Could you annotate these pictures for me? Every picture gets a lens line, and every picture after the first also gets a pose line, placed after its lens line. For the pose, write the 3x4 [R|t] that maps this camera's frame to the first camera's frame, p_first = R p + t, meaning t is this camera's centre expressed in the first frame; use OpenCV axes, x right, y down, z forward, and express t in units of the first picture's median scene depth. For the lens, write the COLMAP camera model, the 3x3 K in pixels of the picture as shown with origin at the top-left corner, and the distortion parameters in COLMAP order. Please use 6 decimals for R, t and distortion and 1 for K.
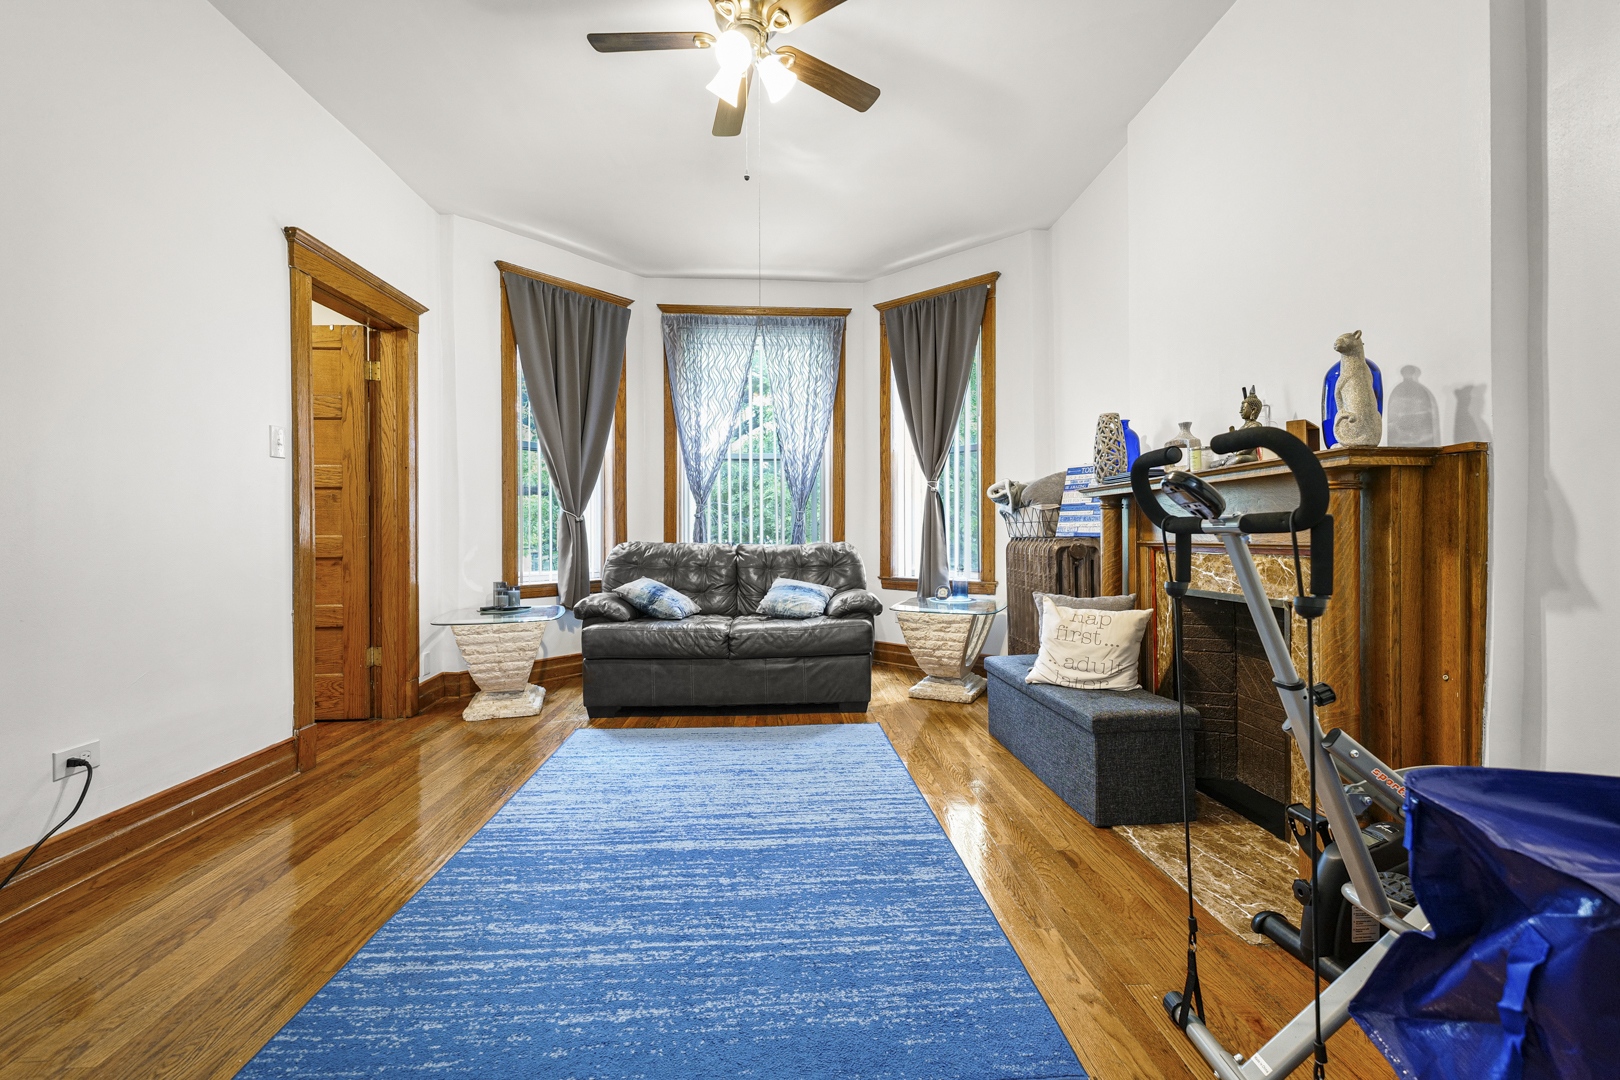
lens RADIAL K [[672.9, 0, 809.7], [0, 672.9, 538.6], [0, 0, 1]] dist [-0.001485, -0.000314]
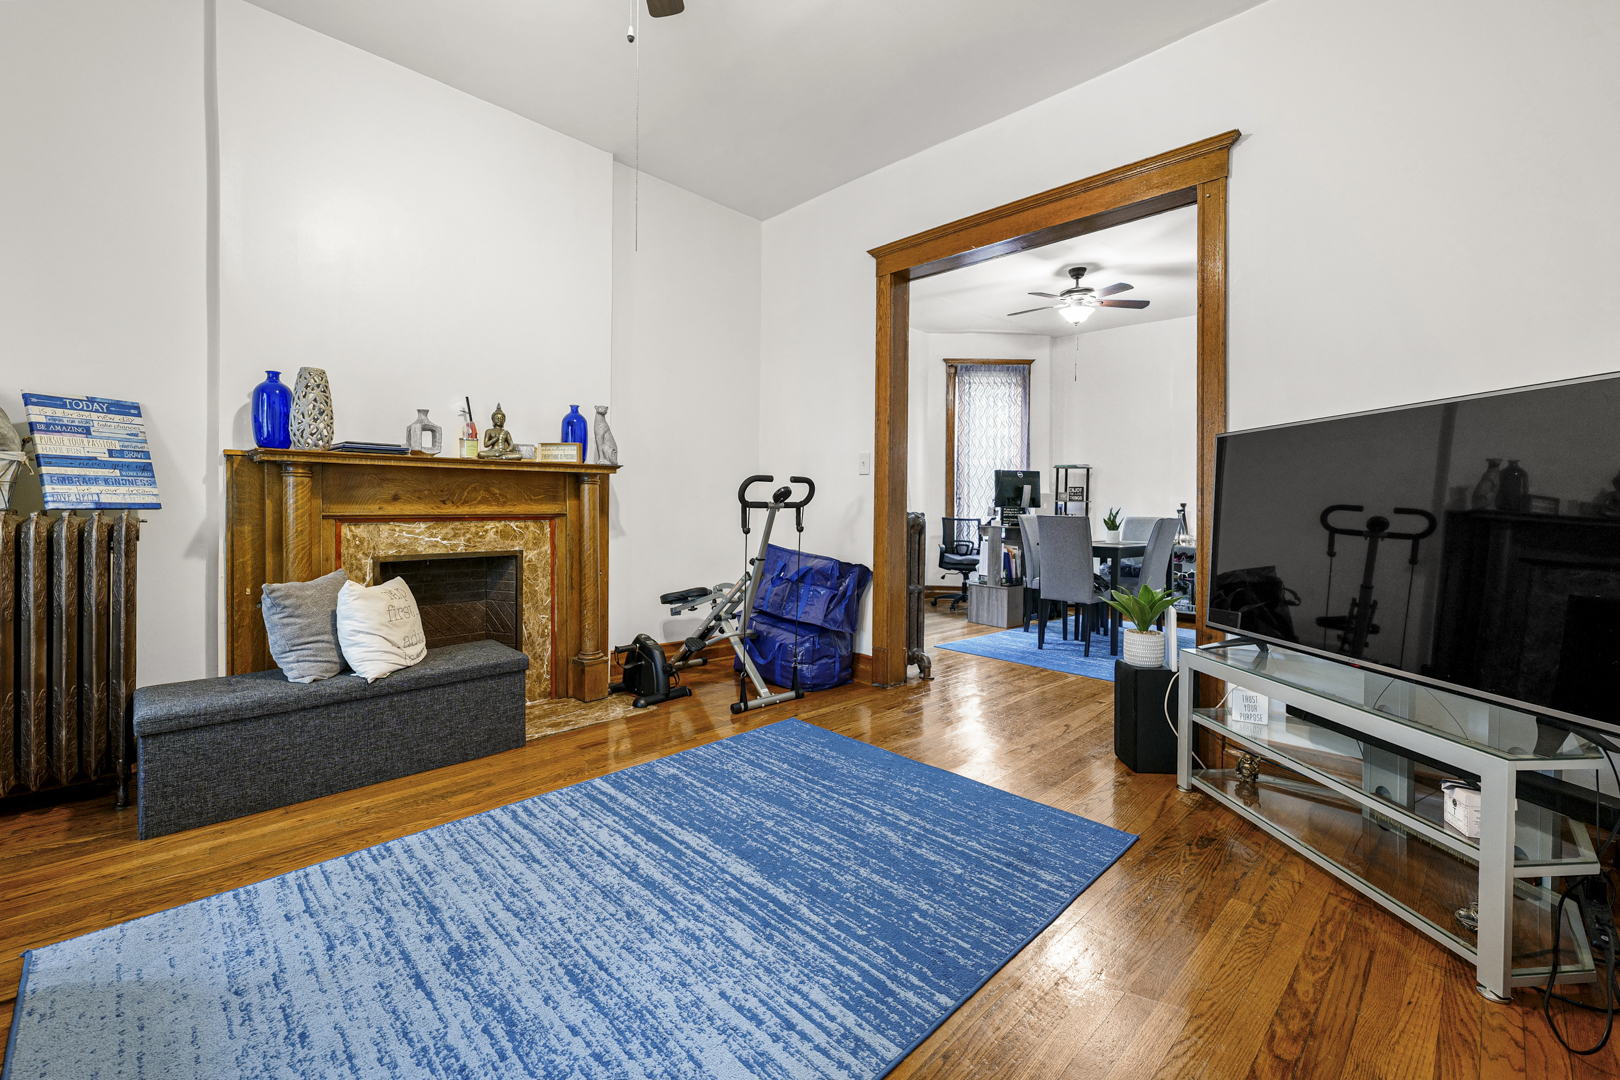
lens RADIAL K [[672.9, 0, 822.6], [0, 672.9, 508.0], [0, 0, 1]] dist [-0.001485, -0.000314]
pose [[-0.670601, -0.004003, 0.741807, -0.882913], [-0.000582, 0.999988, 0.004870, -0.011519], [-0.741818, 0.002835, -0.670595, 1.477004]]
